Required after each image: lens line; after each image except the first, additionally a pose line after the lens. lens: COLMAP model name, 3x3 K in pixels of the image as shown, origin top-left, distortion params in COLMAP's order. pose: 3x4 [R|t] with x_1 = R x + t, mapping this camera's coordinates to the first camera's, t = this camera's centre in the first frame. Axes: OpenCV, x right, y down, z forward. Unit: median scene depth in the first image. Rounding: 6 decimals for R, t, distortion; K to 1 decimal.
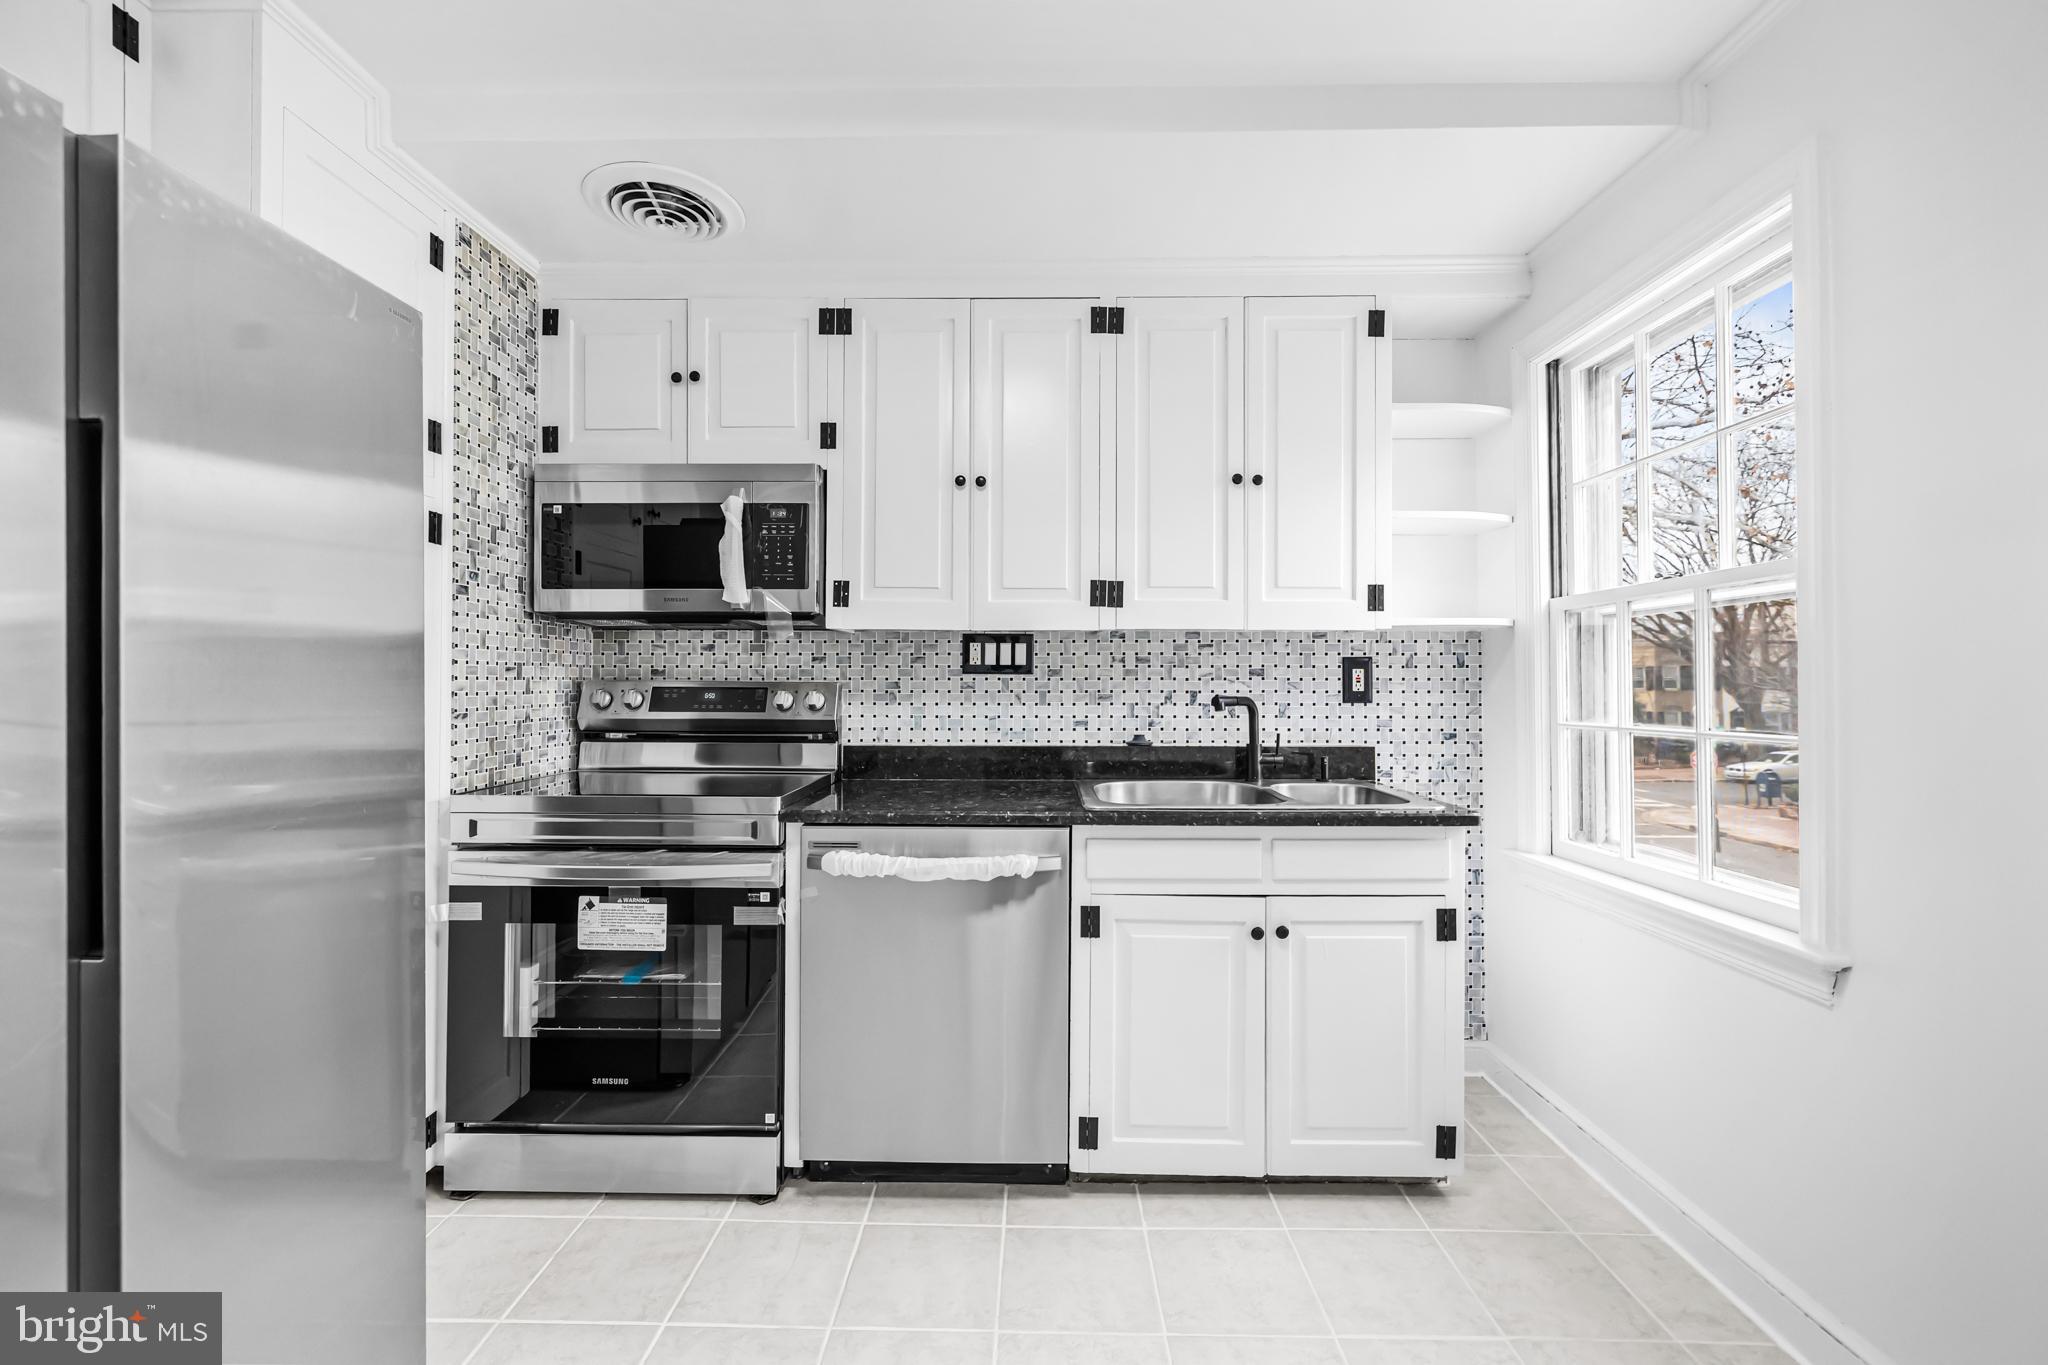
lens RADIAL K [[866.8, 0, 1019.1], [0, 866.8, 670.6], [0, 0, 1]] dist [-0.000369, -0.000245]
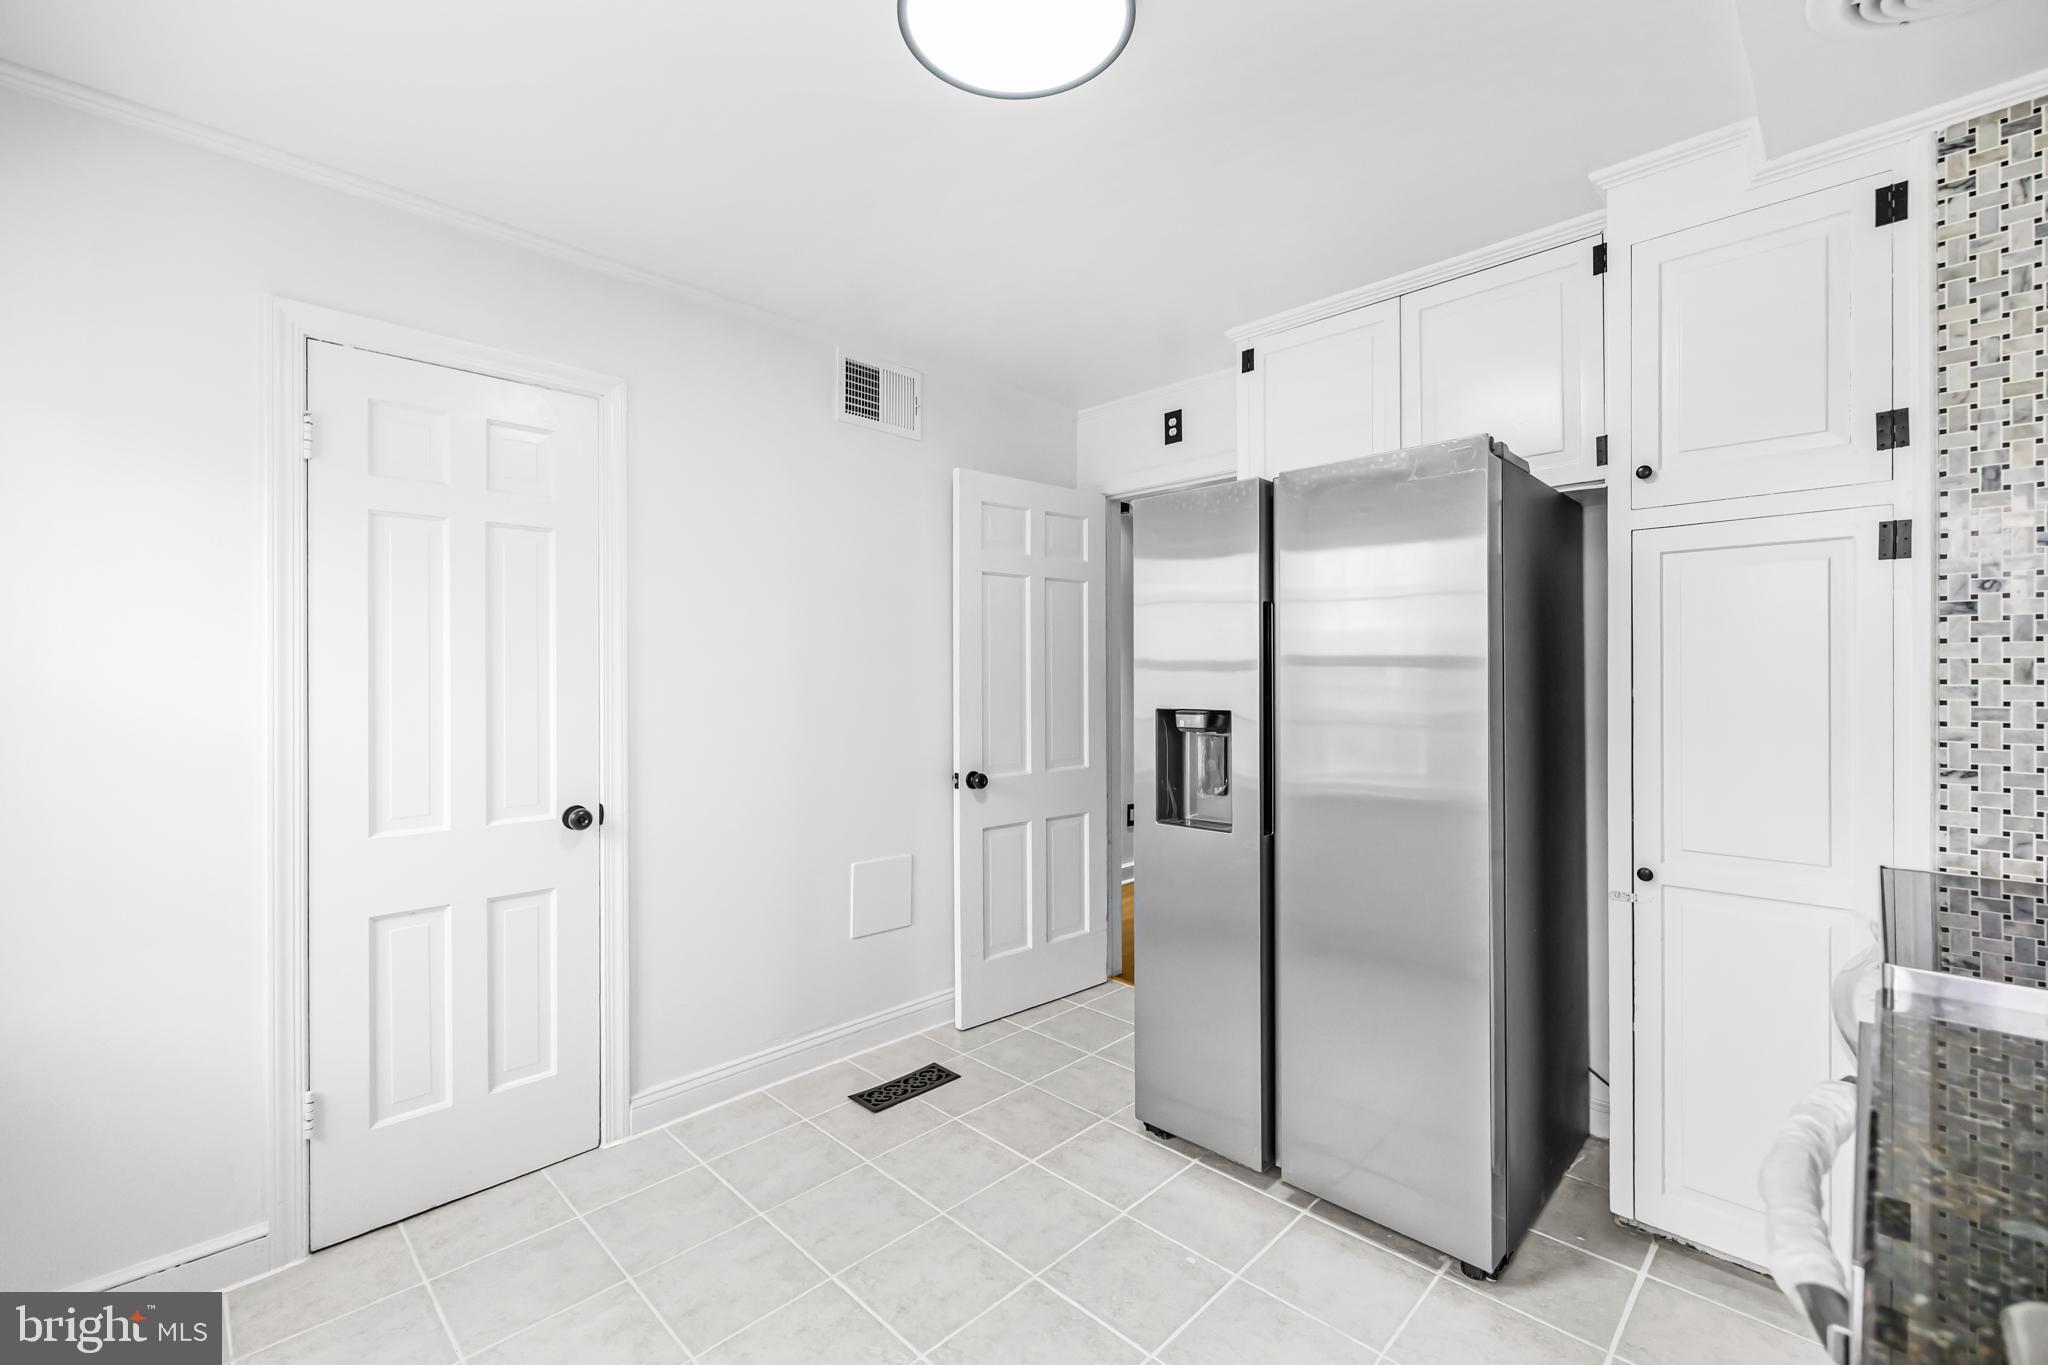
lens RADIAL K [[866.8, 0, 1019.1], [0, 866.8, 670.6], [0, 0, 1]] dist [-0.000369, -0.000245]
pose [[-0.690430, 0.001103, -0.723399, 0.418277], [0.011026, 0.999899, -0.008999, -0.035736], [0.723315, -0.014190, -0.690372, 0.816976]]
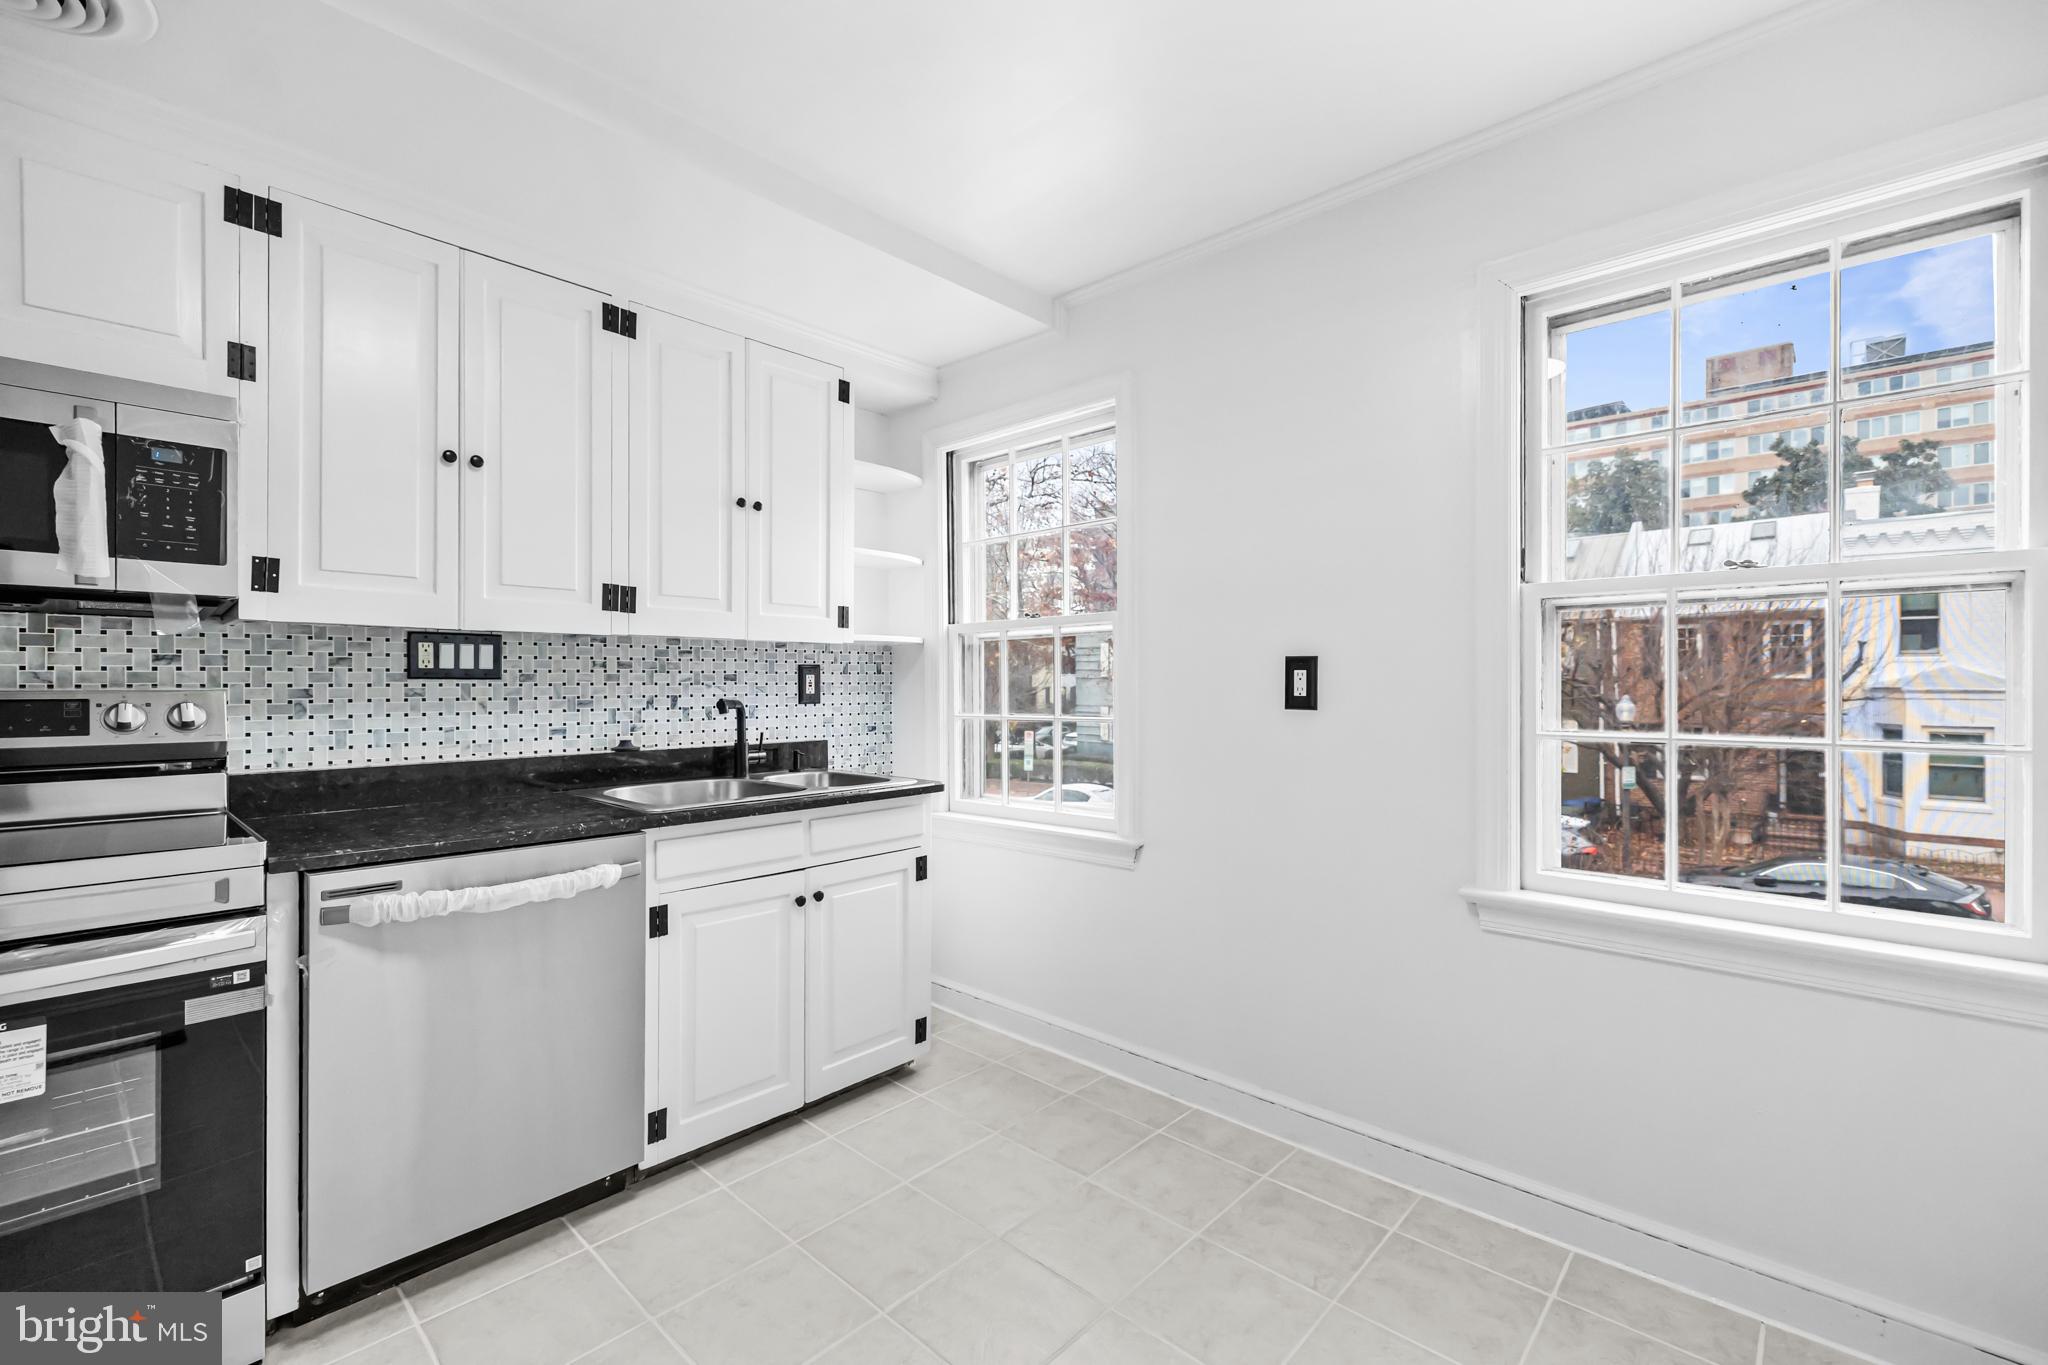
lens RADIAL K [[870.0, 0, 1018.3], [0, 870.0, 682.0], [0, 0, 1]] dist [-0.000147, 0.000039]
pose [[0.670939, -0.002350, 0.741509, -0.331592], [-0.005988, 0.999945, 0.008588, -0.004658], [-0.741488, -0.010202, 0.670888, -0.005449]]
